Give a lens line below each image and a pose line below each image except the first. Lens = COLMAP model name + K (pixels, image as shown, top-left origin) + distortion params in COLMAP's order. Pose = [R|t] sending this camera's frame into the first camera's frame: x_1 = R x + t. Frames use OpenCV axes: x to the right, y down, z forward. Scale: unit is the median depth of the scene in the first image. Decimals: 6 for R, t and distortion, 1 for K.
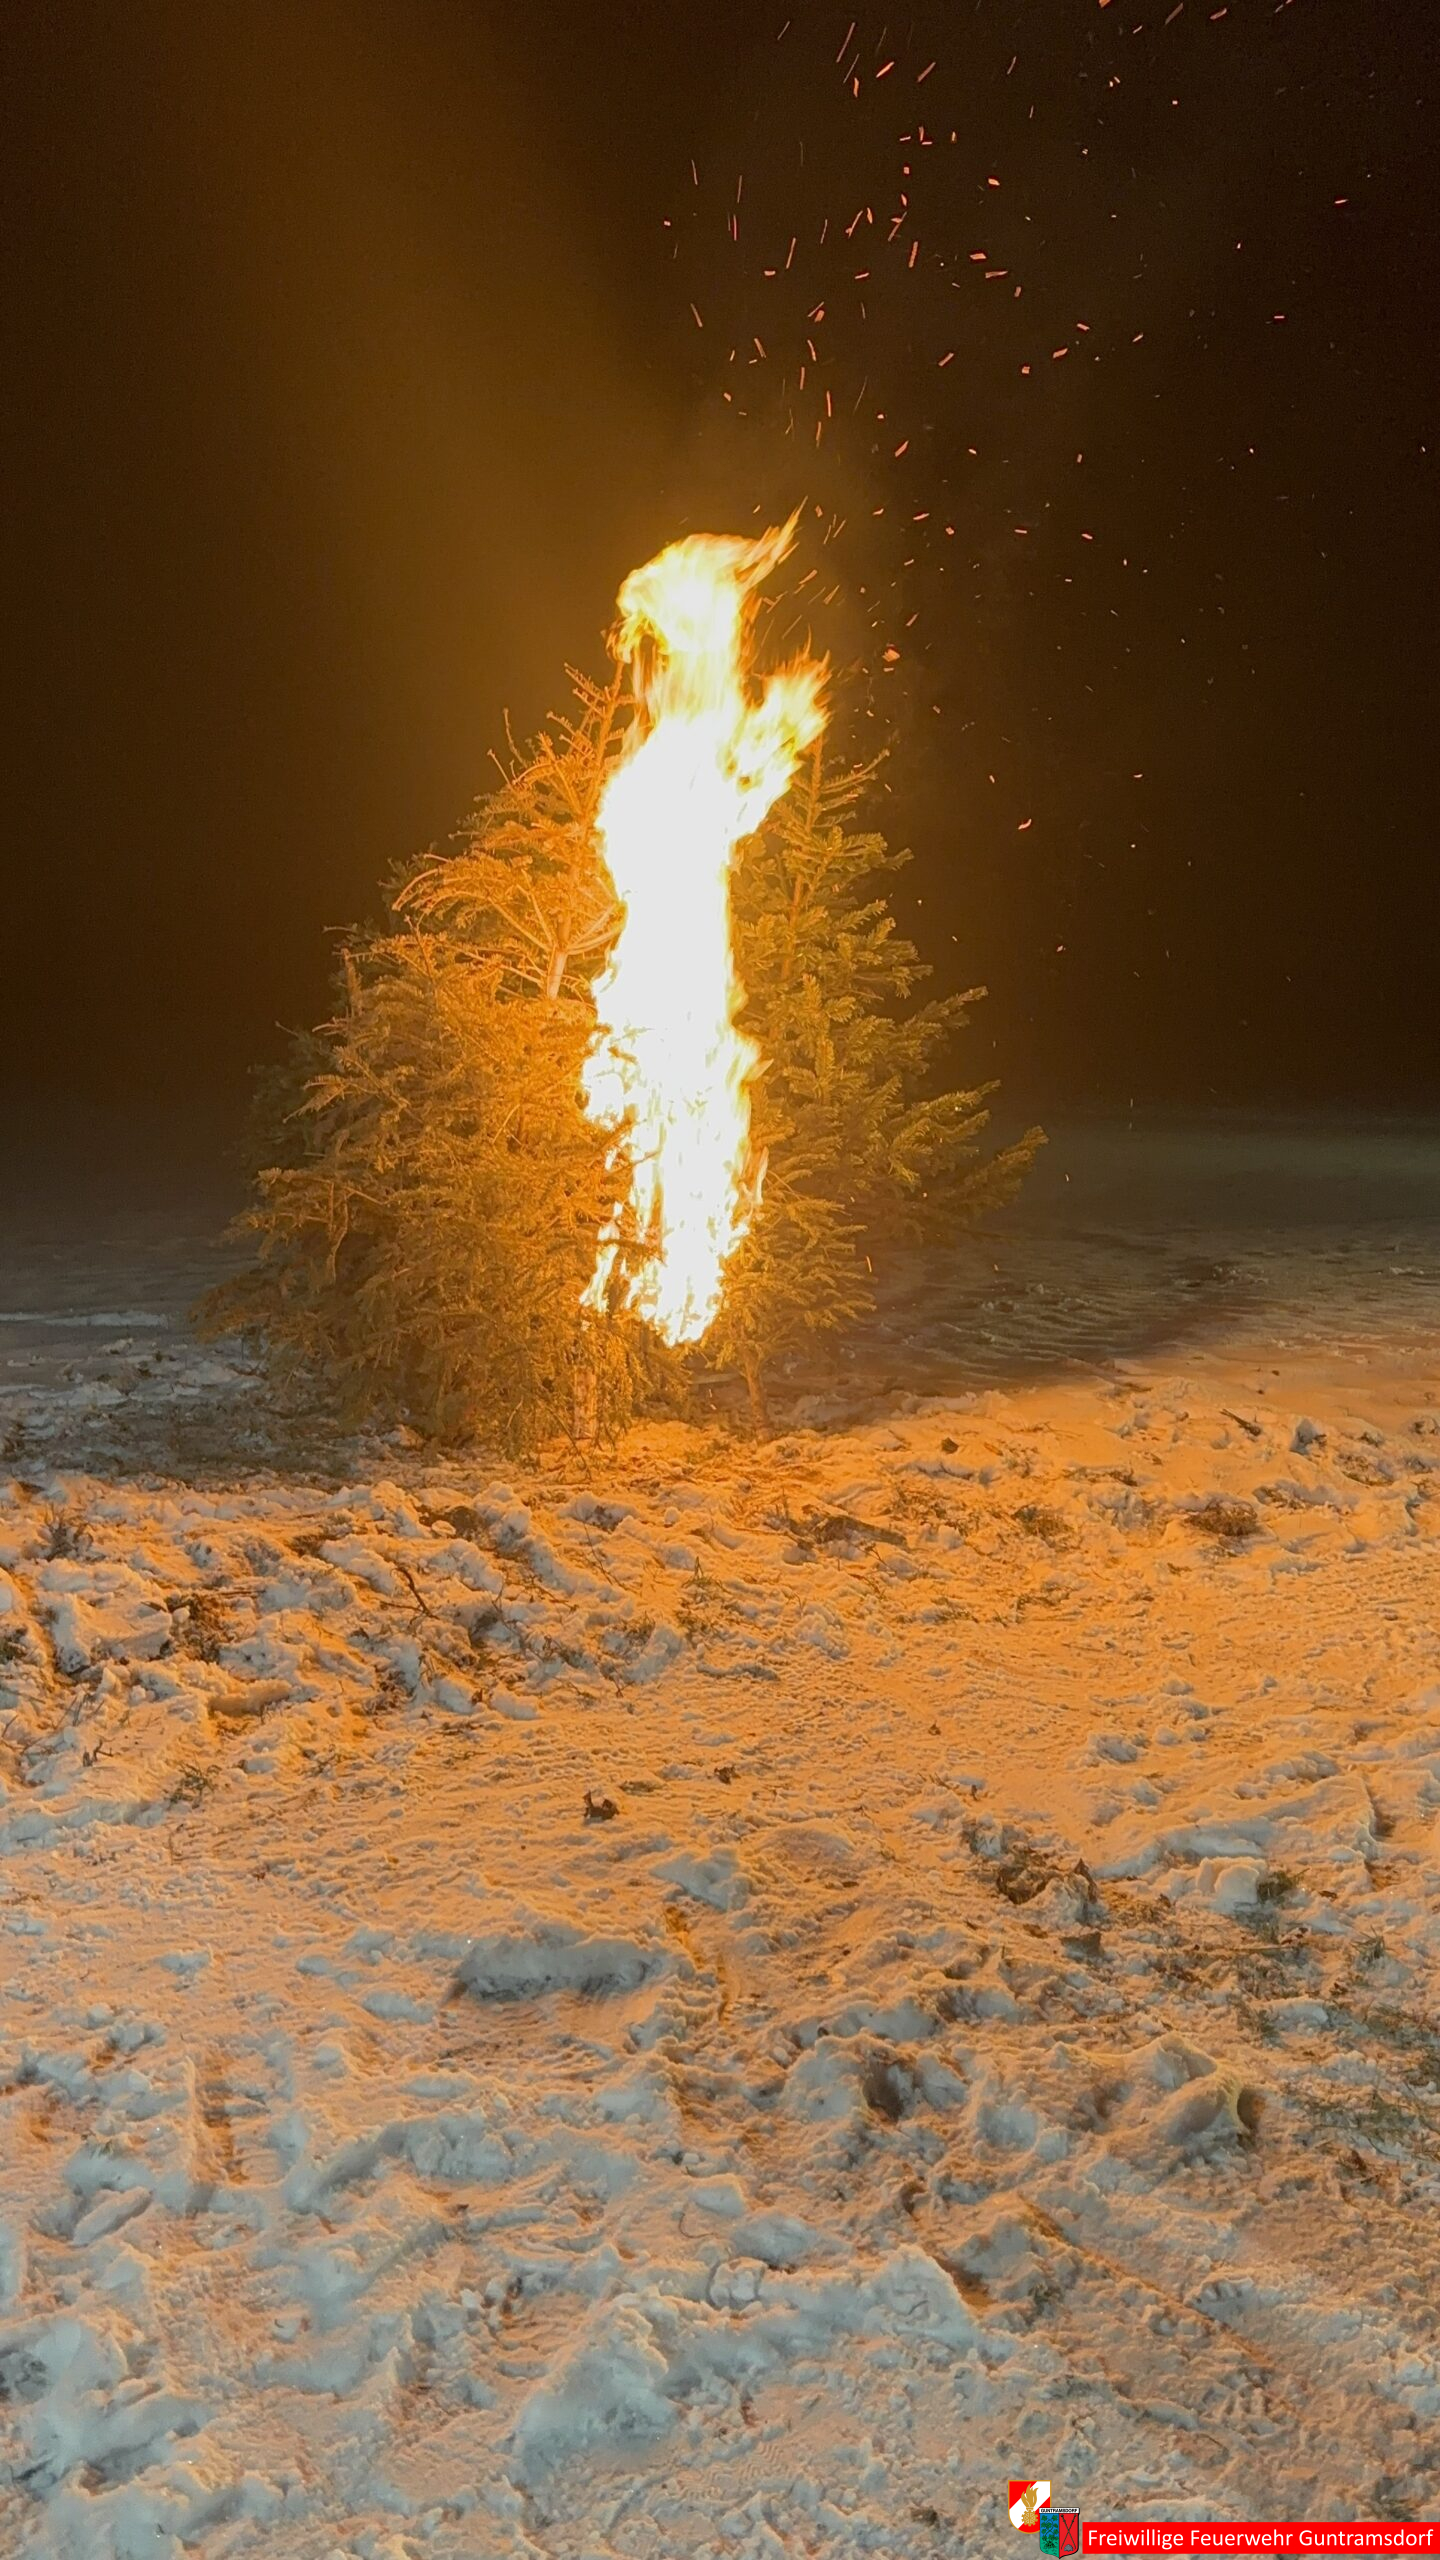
lens RADIAL K [[1975.9, 0, 720.3], [0, 1975.9, 1354.2], [0, 0, 1]] dist [-0.009432, 0.003369]
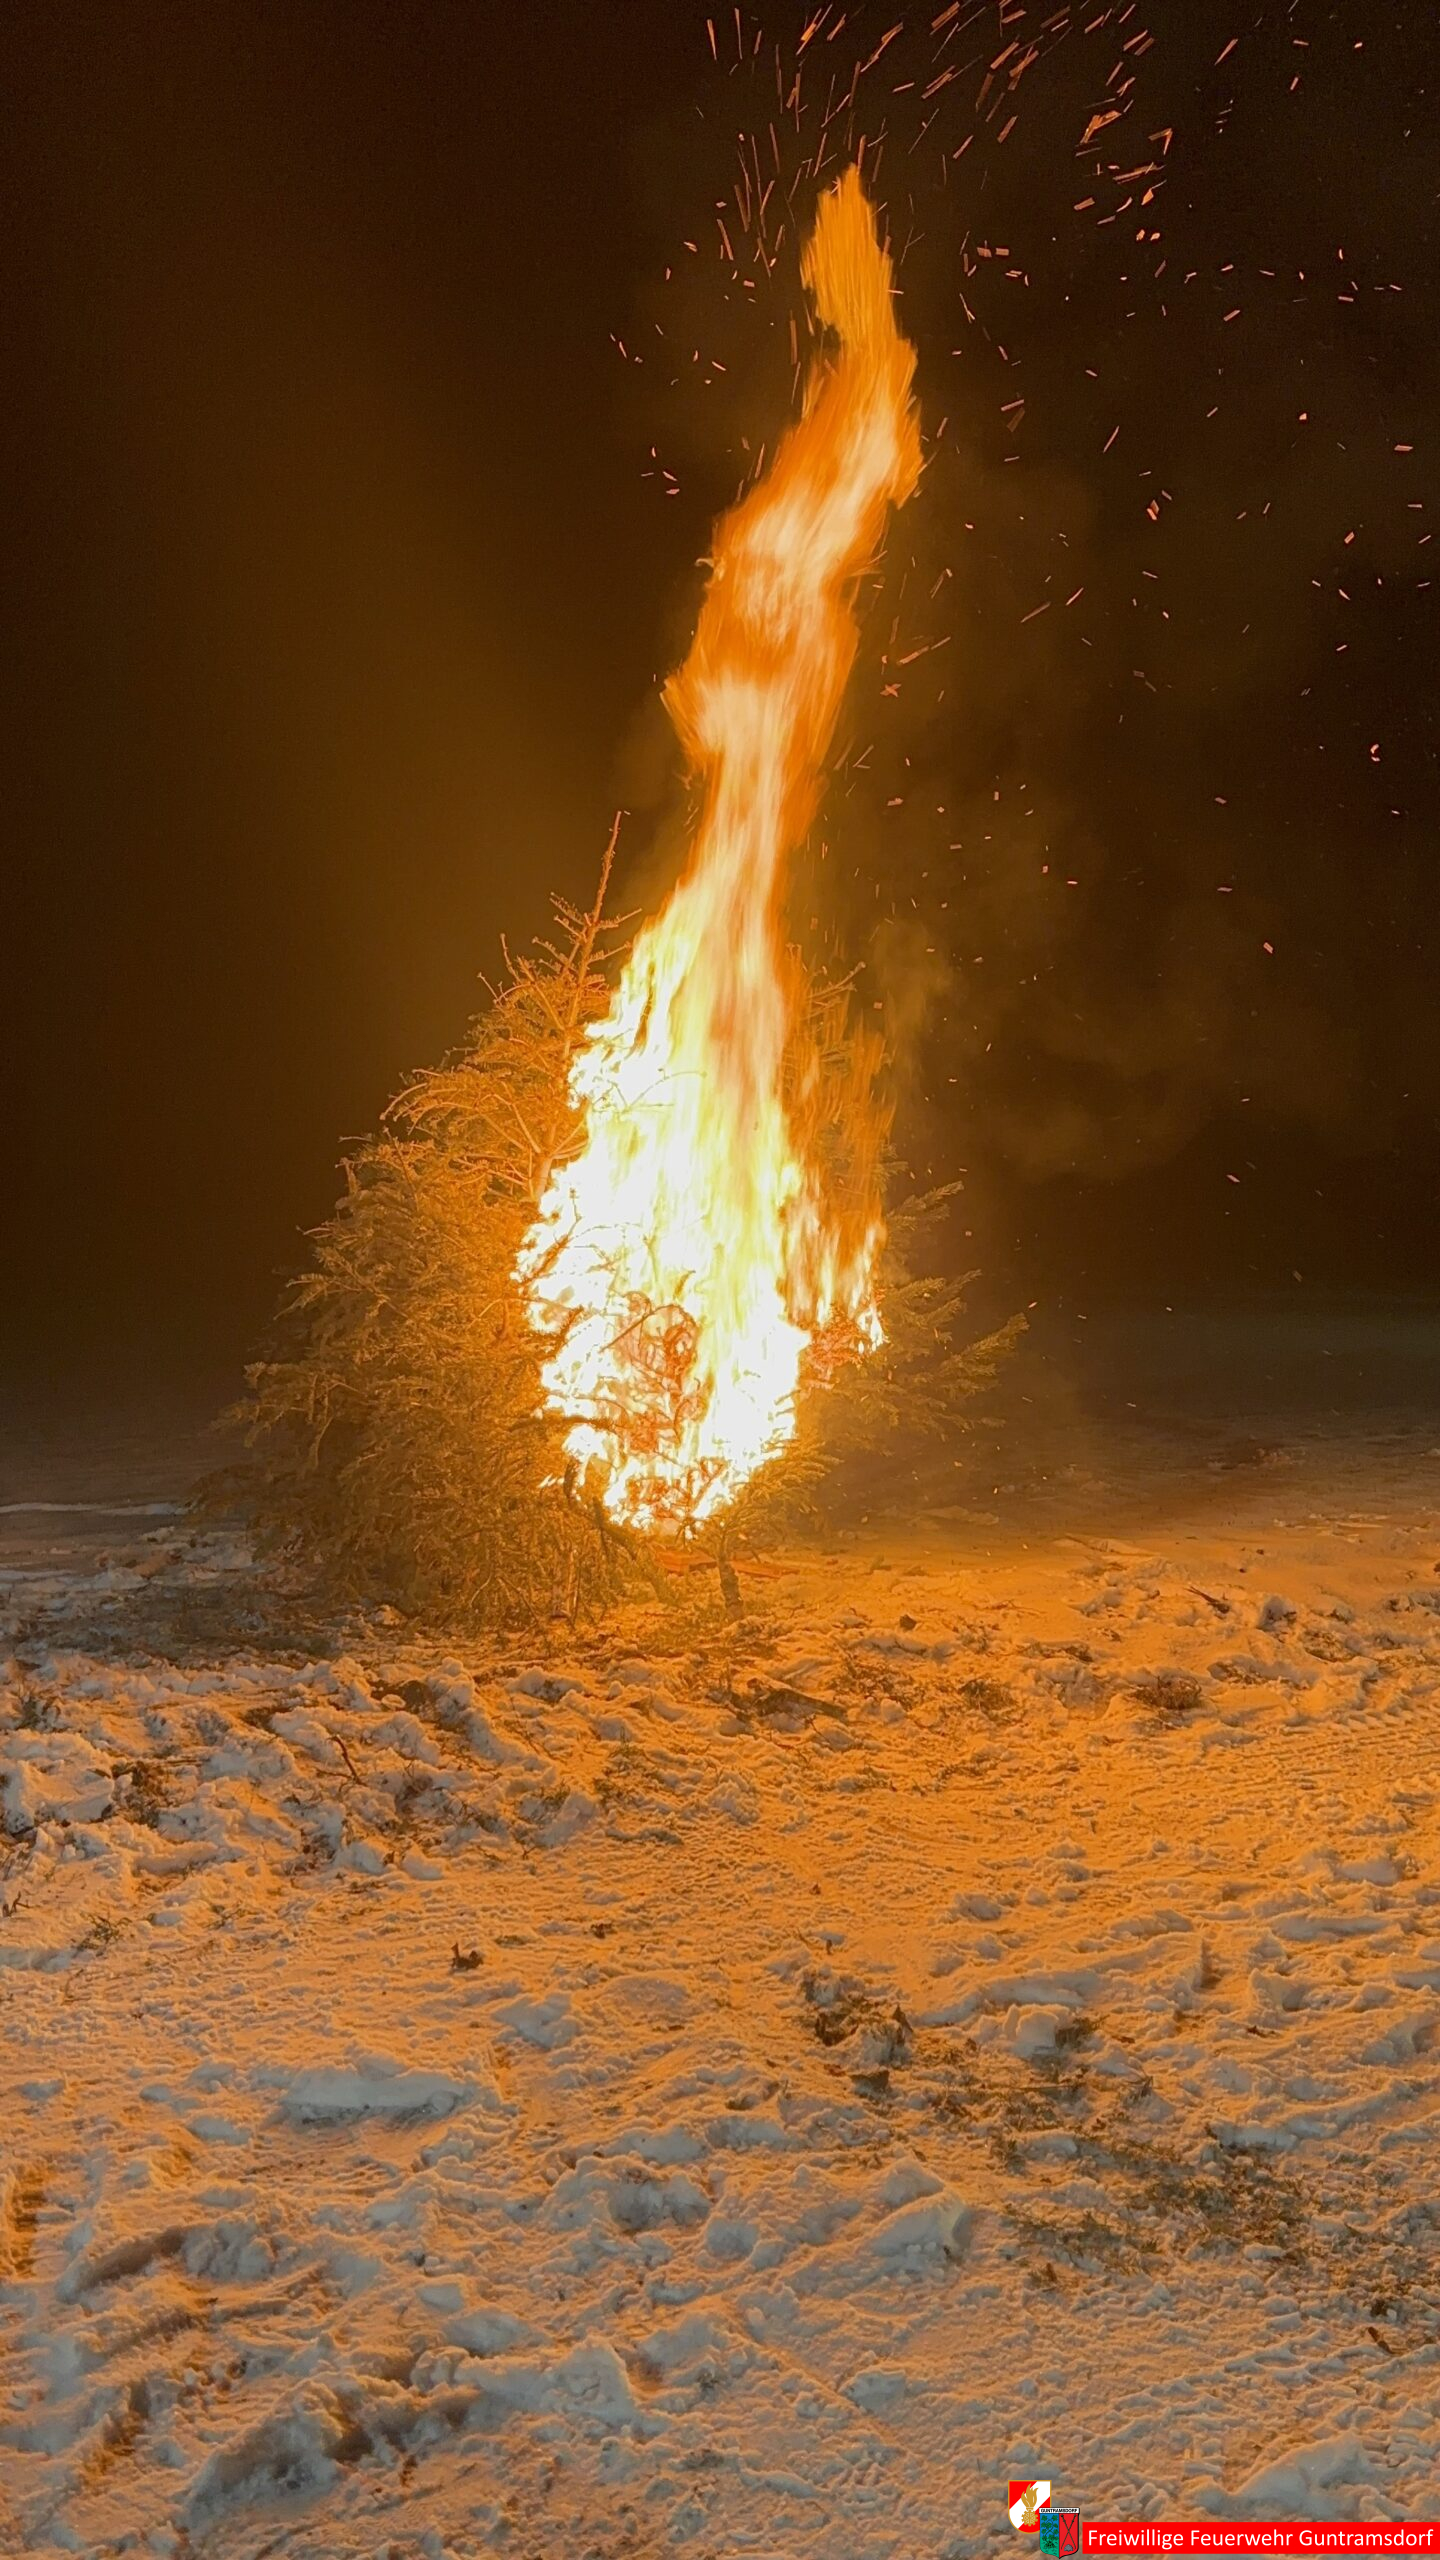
lens RADIAL K [[1975.9, 0, 720.3], [0, 1975.9, 1354.2], [0, 0, 1]] dist [-0.009432, 0.003369]
pose [[0.998589, -0.011514, -0.051841, 0.107449], [0.006520, 0.995409, -0.095491, 0.006576], [0.052703, 0.095018, 0.994079, -0.064969]]
